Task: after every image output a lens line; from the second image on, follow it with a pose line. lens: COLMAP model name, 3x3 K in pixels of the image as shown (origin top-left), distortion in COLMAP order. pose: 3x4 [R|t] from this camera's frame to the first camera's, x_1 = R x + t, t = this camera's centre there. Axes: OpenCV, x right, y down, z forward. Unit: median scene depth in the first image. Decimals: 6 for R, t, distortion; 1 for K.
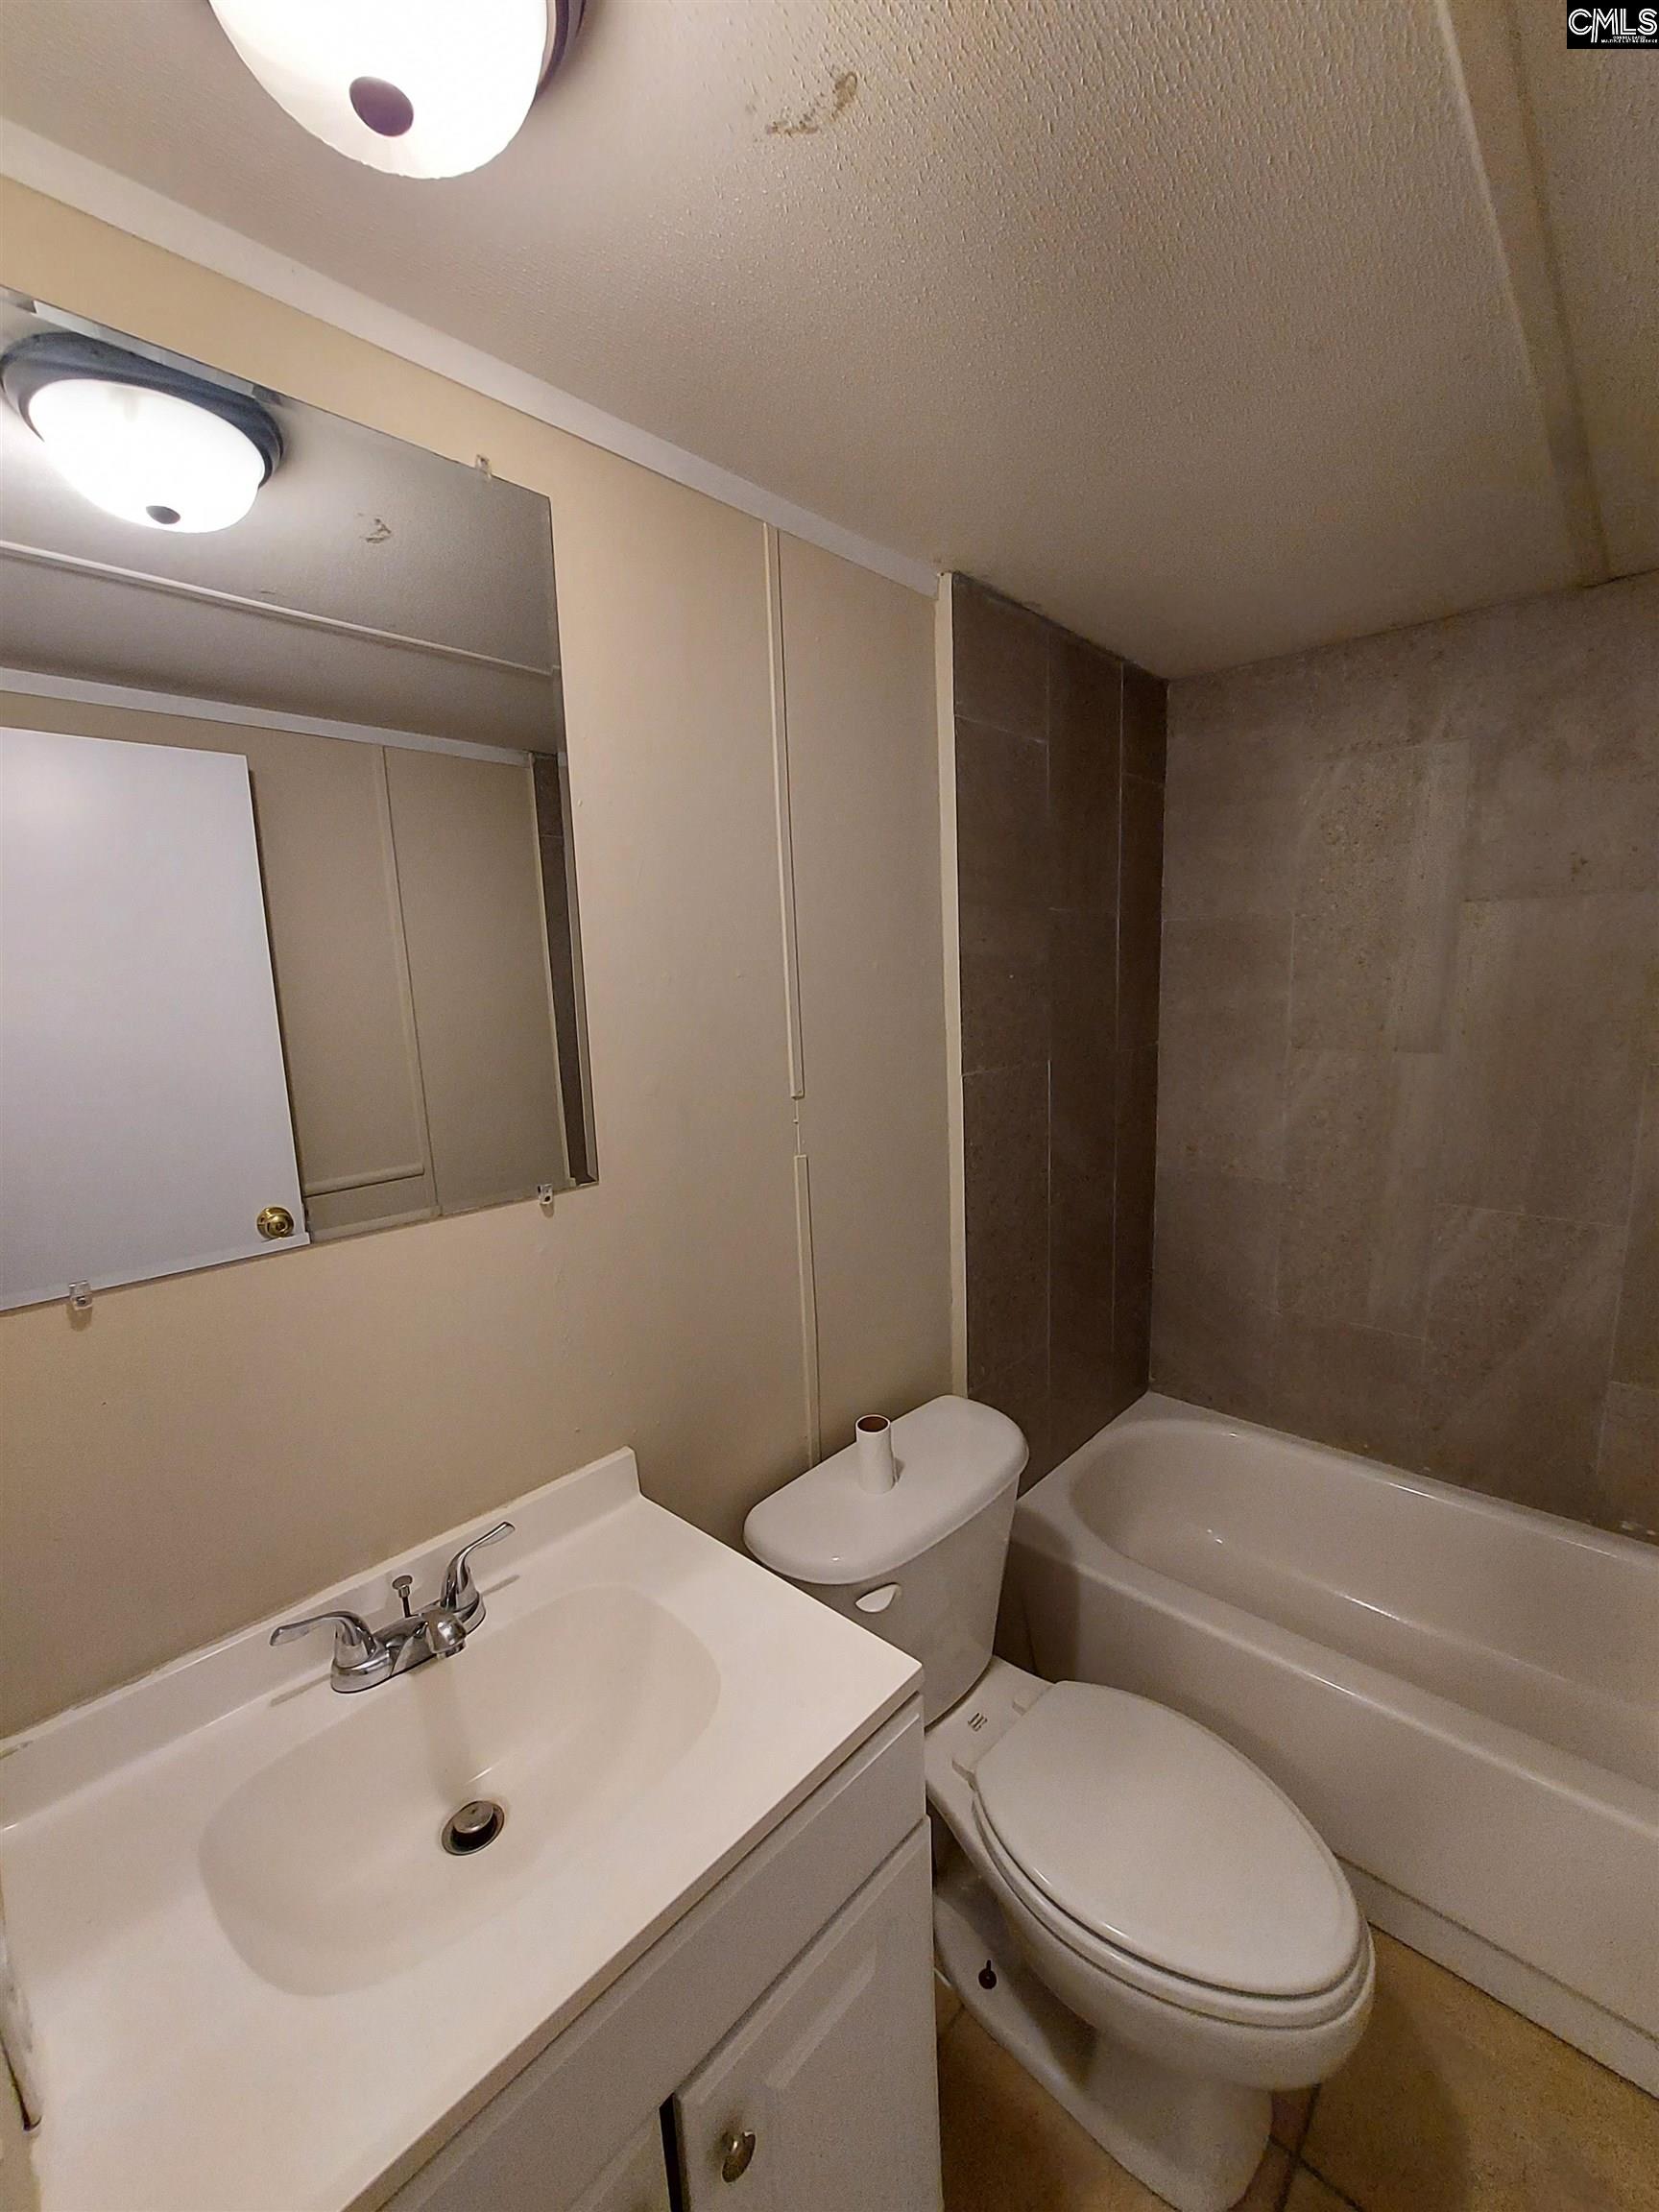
lens RADIAL K [[878.4, 0, 830.1], [0, 878.4, 1112.4], [0, 0, 1]] dist [-0.018744, -0.000199]
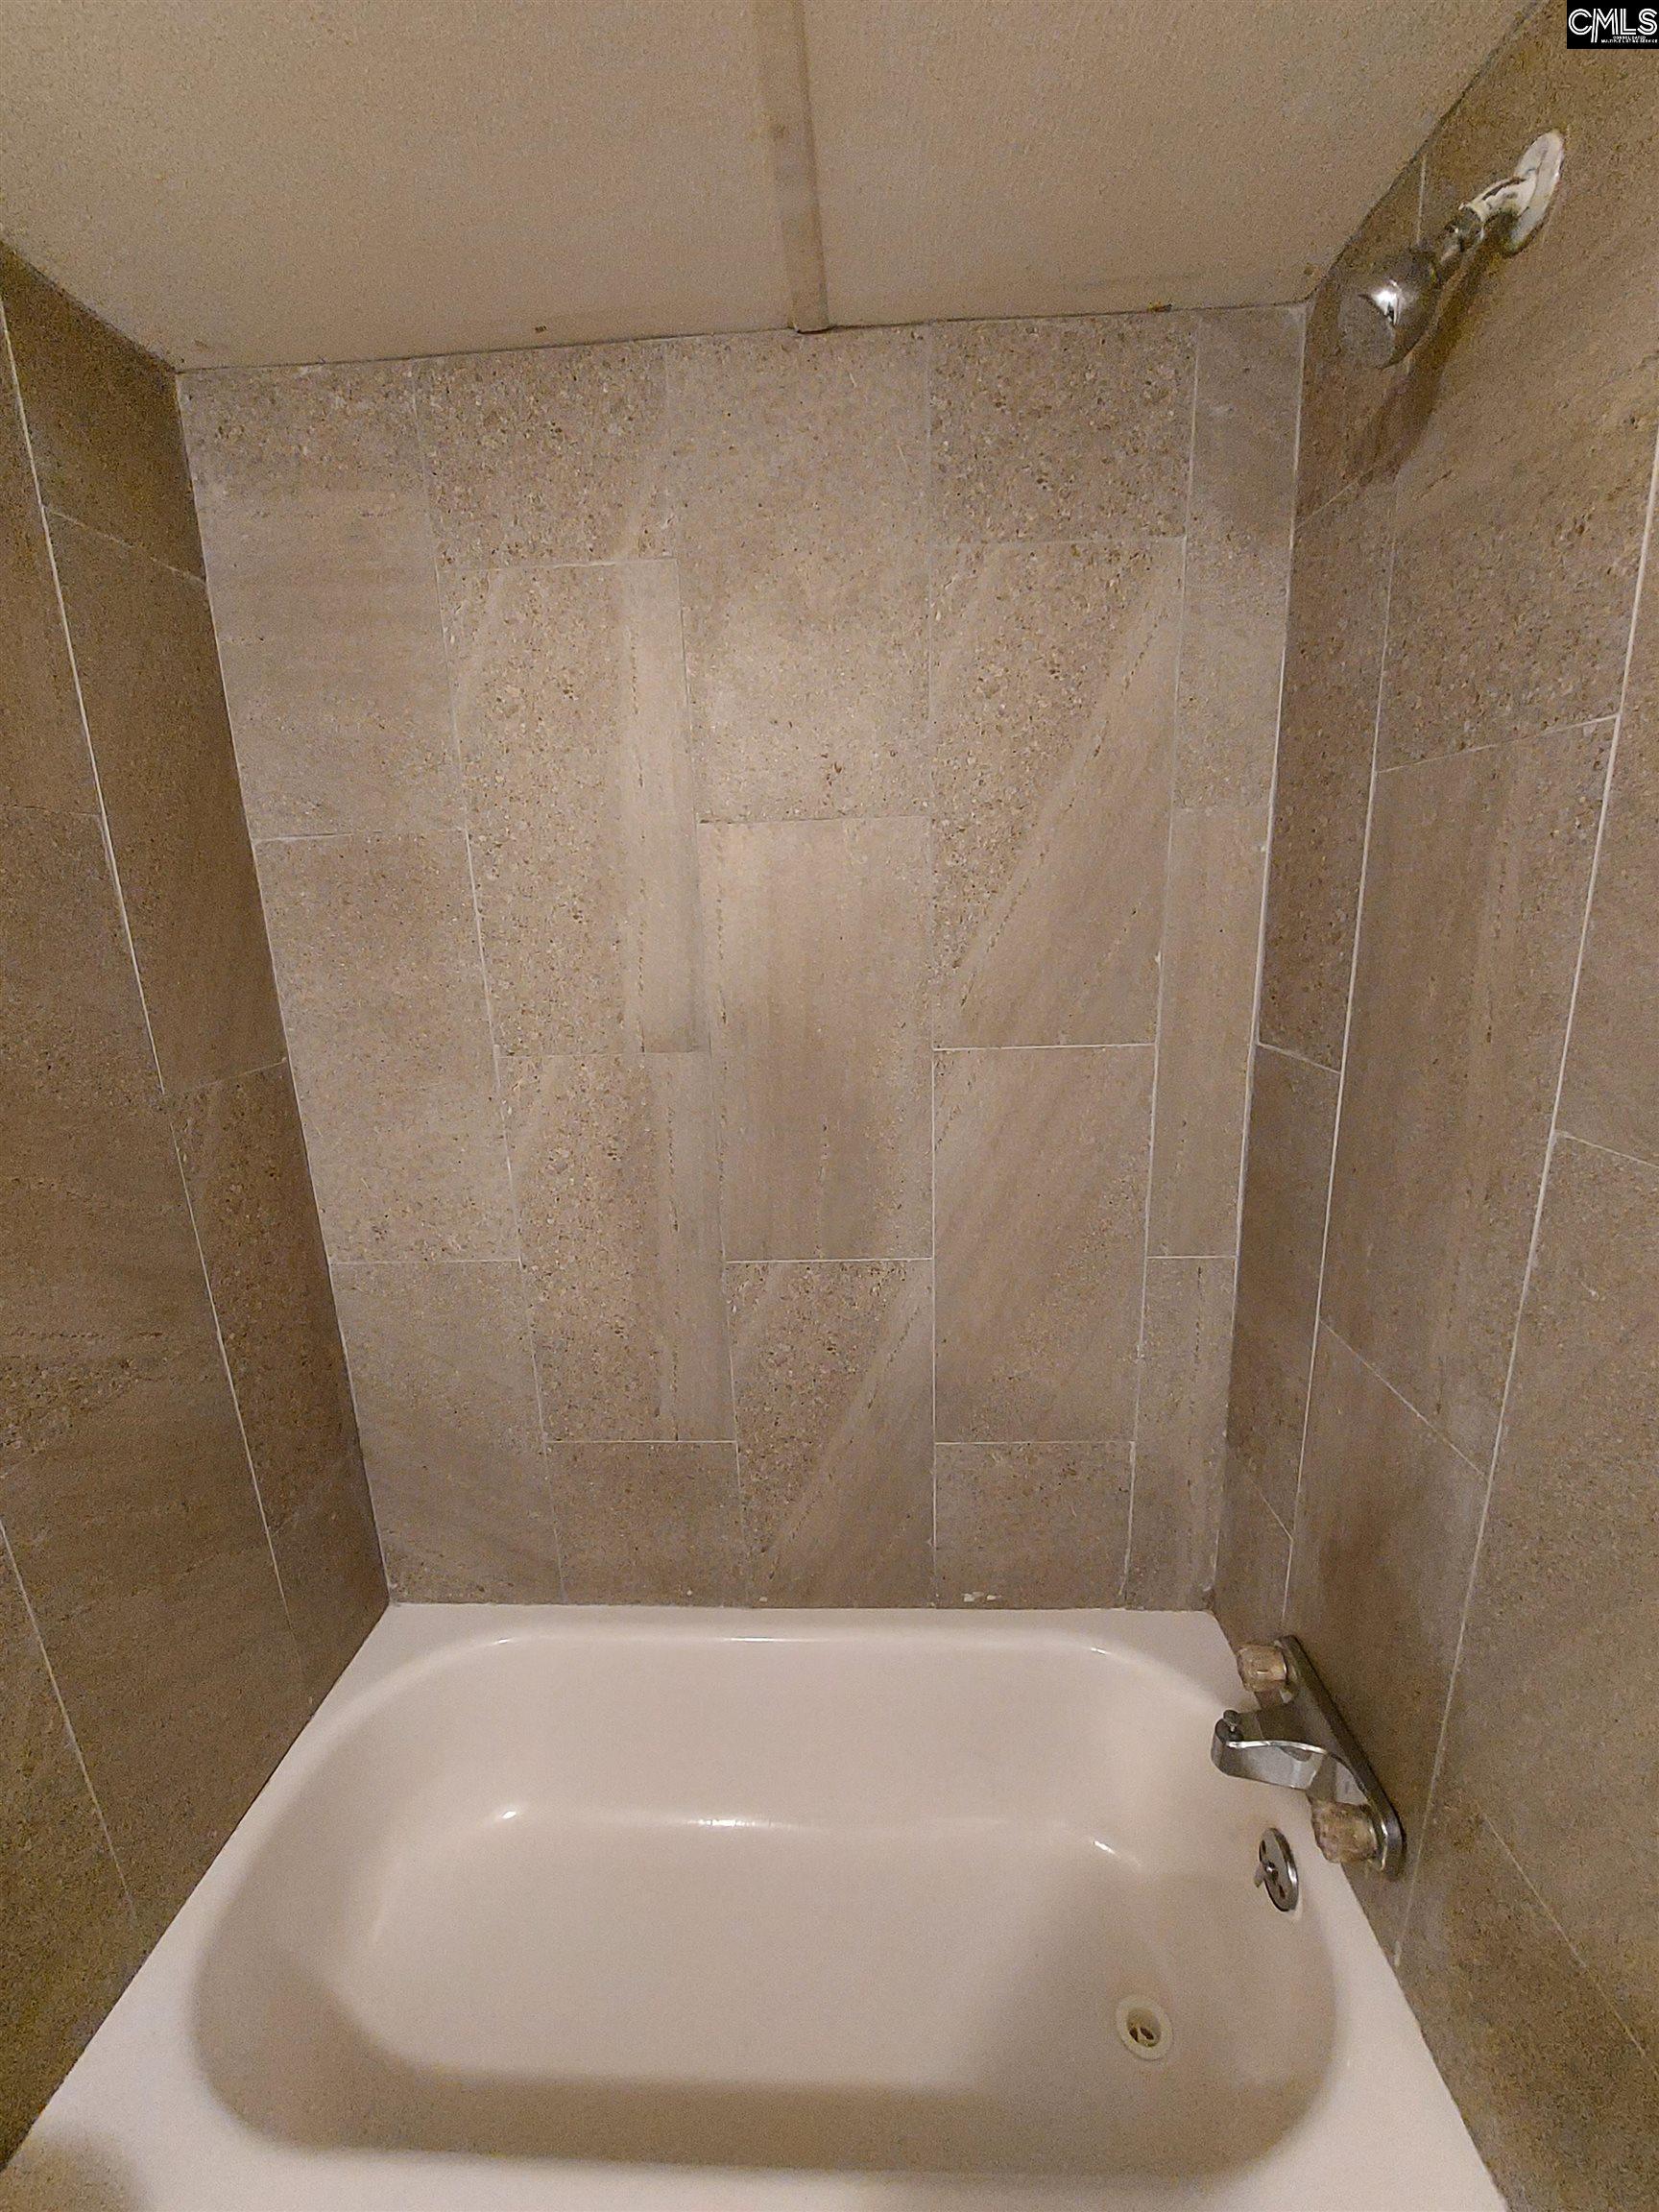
lens RADIAL K [[878.4, 0, 828.1], [0, 878.4, 1109.0], [0, 0, 1]] dist [-0.018744, -0.000199]
pose [[0.744466, -0.152007, 0.650127, 0.319490], [0.116416, 0.988375, 0.097784, -0.077082], [-0.657433, 0.002888, 0.753507, 0.413886]]
